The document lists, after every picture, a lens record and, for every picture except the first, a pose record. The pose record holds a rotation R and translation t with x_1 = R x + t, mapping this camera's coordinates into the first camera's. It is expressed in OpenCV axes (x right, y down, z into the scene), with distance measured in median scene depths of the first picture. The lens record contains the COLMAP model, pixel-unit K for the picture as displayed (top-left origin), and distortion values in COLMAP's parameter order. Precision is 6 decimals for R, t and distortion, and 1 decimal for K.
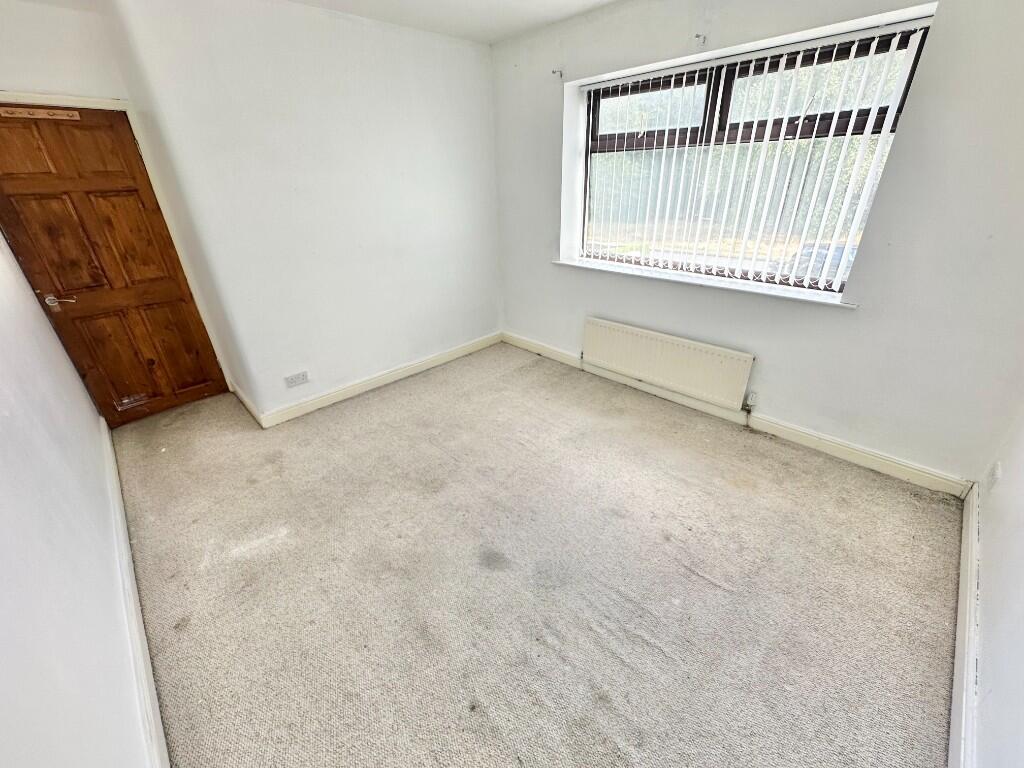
lens RADIAL K [[408.8, 0, 513.8], [0, 408.8, 377.5], [0, 0, 1]] dist [-0.004740, 0.000622]
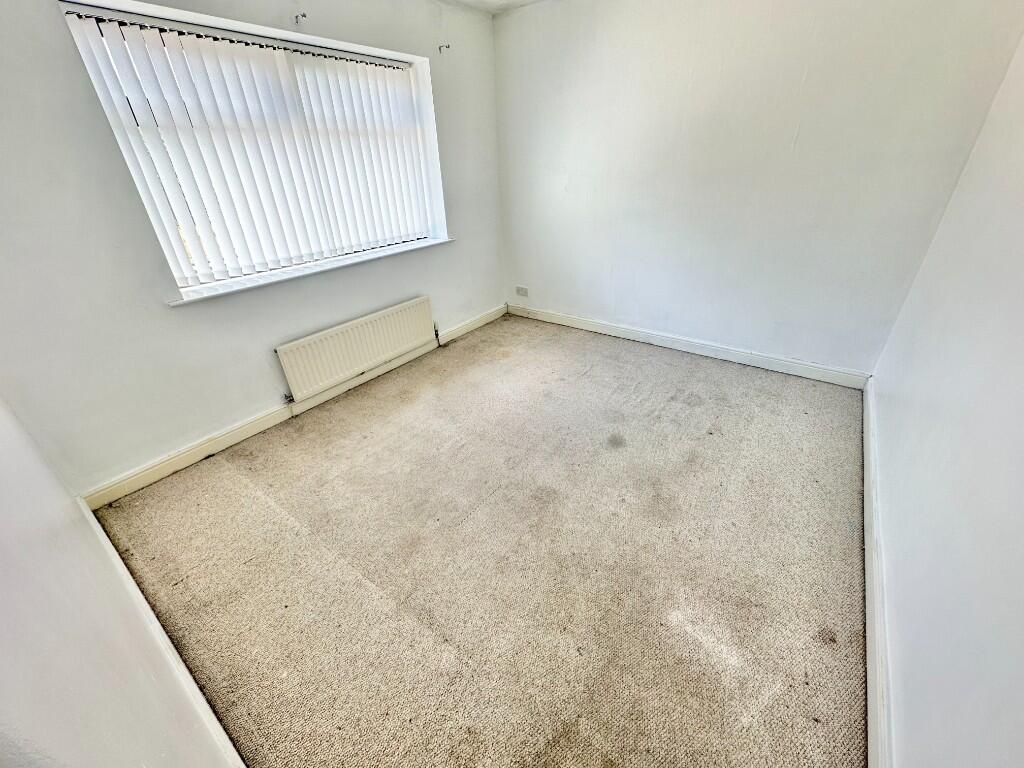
lens RADIAL K [[408.8, 0, 509.4], [0, 408.8, 381.8], [0, 0, 1]] dist [-0.004740, 0.000622]
pose [[-0.144014, -0.448113, 0.882301, -0.796196], [0.466652, 0.755482, 0.459872, -0.343055], [-0.872637, 0.477956, 0.100313, 0.797706]]
